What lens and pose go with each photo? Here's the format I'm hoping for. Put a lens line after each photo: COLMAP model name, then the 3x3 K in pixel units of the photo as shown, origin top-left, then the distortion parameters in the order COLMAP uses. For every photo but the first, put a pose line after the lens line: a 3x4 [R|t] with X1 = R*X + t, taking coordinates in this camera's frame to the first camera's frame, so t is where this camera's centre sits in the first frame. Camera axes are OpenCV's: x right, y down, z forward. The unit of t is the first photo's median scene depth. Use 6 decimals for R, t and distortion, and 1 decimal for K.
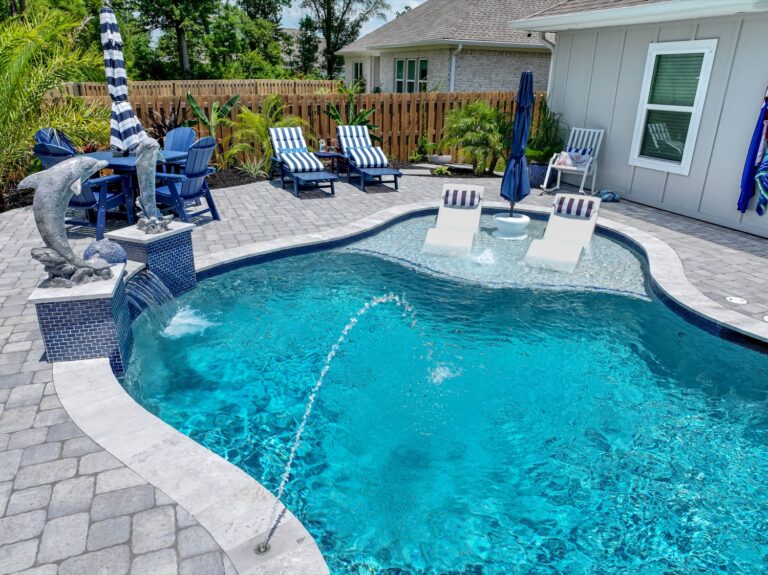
lens RADIAL K [[559.7, 0, 384.0], [0, 559.7, 287.5], [0, 0, 1]] dist [0.003759, 0.003784]
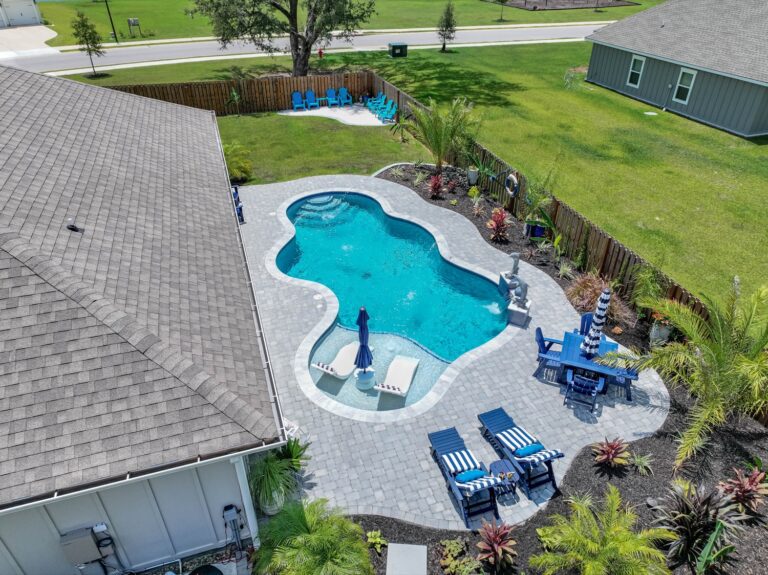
lens RADIAL K [[538.2, 0, 387.6], [0, 538.2, 286.6], [0, 0, 1]] dist [0.000295, 0.020594]
pose [[-0.998058, -0.053585, 0.031768, 0.148244], [-0.005720, 0.586645, 0.809824, -2.008172], [-0.062031, 0.808069, -0.585812, 2.175696]]
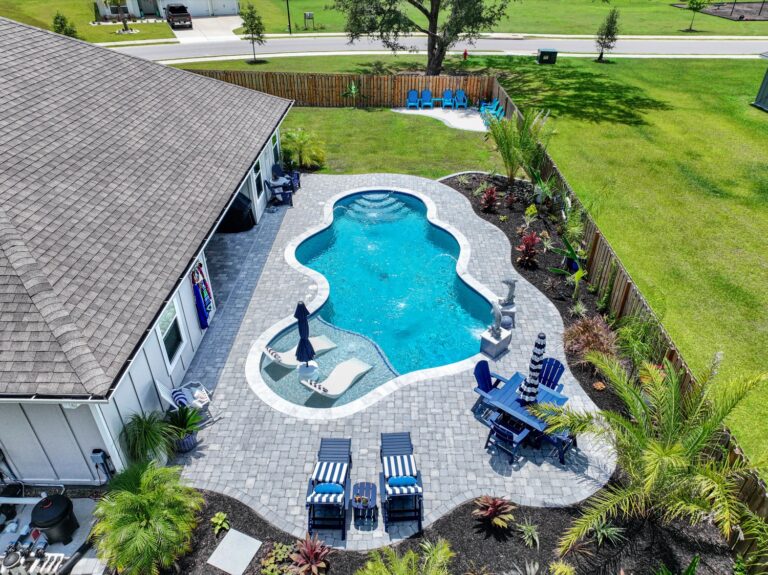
lens RADIAL K [[538.2, 0, 387.6], [0, 538.2, 286.6], [0, 0, 1]] dist [0.000295, 0.020594]
pose [[-0.923181, -0.234848, 0.304275, -0.562748], [0.109850, 0.597403, 0.794382, -1.958641], [-0.368334, 0.766783, -0.525713, 1.989244]]
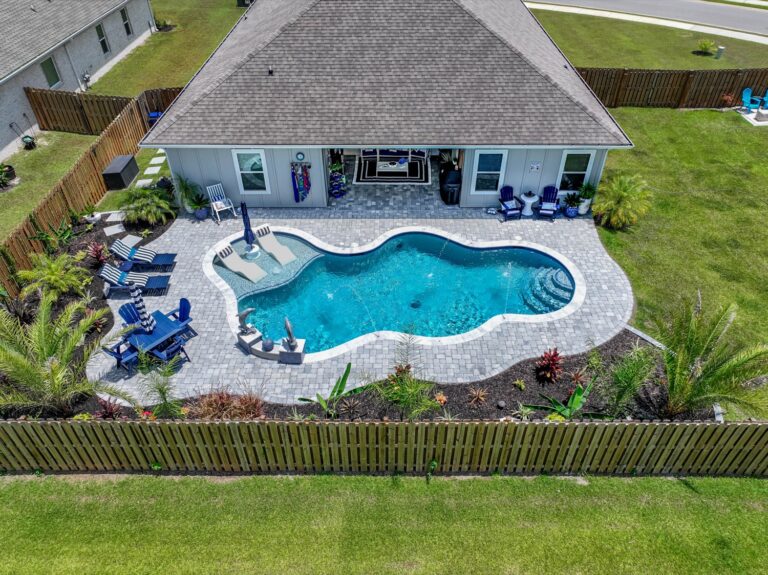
lens RADIAL K [[538.2, 0, 387.6], [0, 538.2, 286.6], [0, 0, 1]] dist [0.000295, 0.020594]
pose [[0.373039, -0.613287, 0.696219, -1.687702], [0.336838, 0.788707, 0.514277, -1.294158], [-0.864512, 0.042668, 0.500797, -0.933988]]
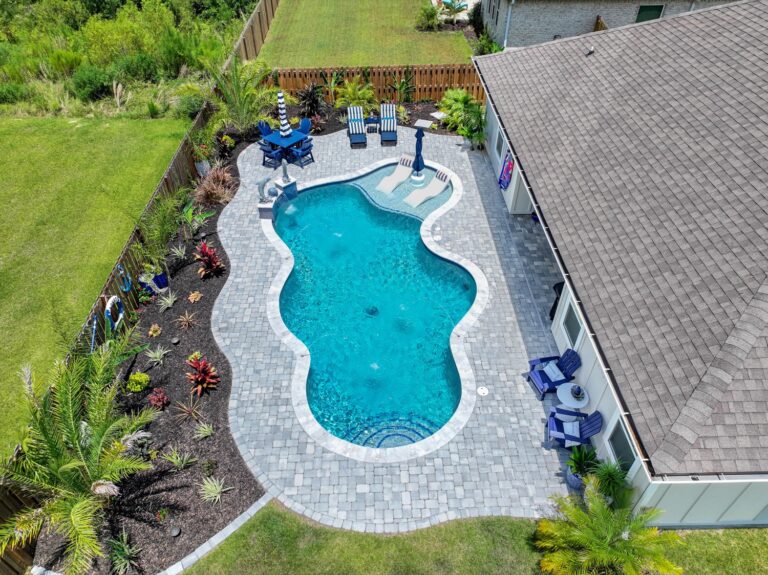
lens RADIAL K [[538.2, 0, 387.6], [0, 538.2, 286.6], [0, 0, 1]] dist [0.000295, 0.020594]
pose [[0.942174, 0.214138, -0.257784, 1.061864], [-0.107833, 0.922029, 0.371800, -0.706888], [0.317301, -0.322502, 0.891803, -1.800605]]
